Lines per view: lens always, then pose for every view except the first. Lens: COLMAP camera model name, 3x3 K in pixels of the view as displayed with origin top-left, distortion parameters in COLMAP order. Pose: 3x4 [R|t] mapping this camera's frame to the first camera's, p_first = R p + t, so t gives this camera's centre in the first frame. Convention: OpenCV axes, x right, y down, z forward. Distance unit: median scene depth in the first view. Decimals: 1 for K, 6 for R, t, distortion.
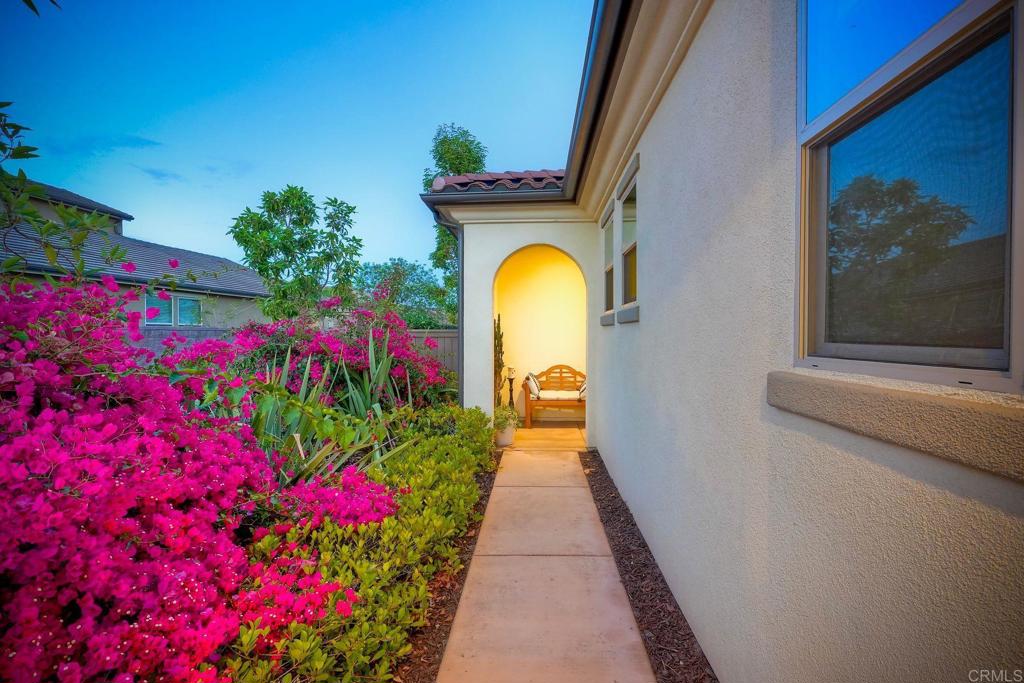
lens RADIAL K [[460.5, 0, 516.8], [0, 460.5, 341.7], [0, 0, 1]] dist [-0.004671, -0.000002]
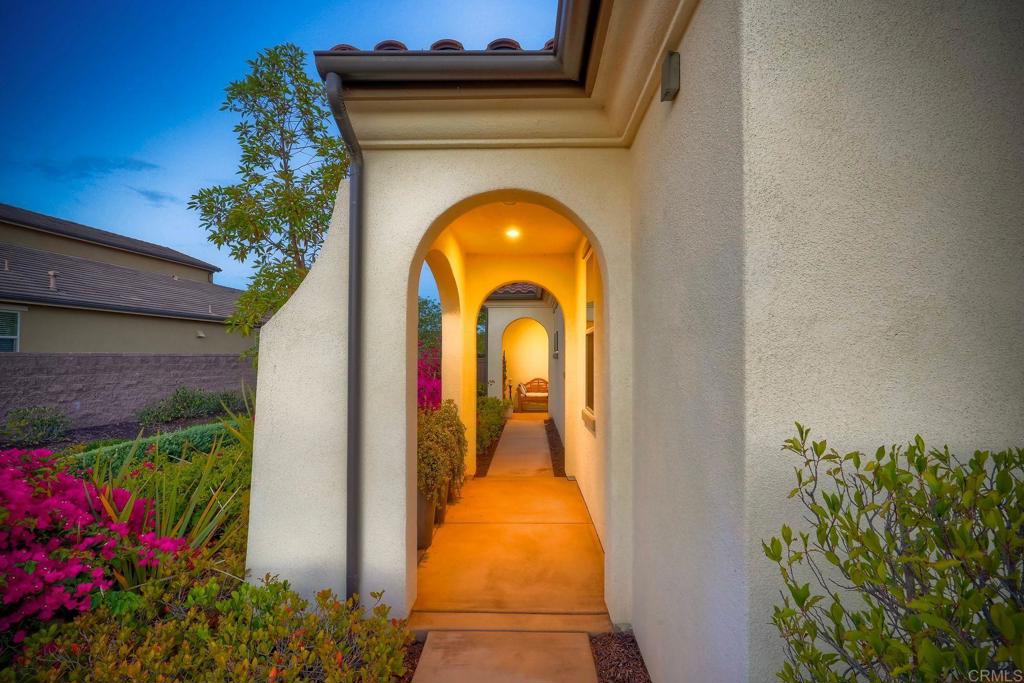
lens RADIAL K [[460.5, 0, 516.8], [0, 460.5, 341.7], [0, 0, 1]] dist [-0.004671, -0.000002]
pose [[0.999924, 0.002545, 0.012037, -0.009712], [-0.001957, 0.998818, -0.048577, -0.004059], [-0.012146, 0.048550, 0.998747, -0.814929]]
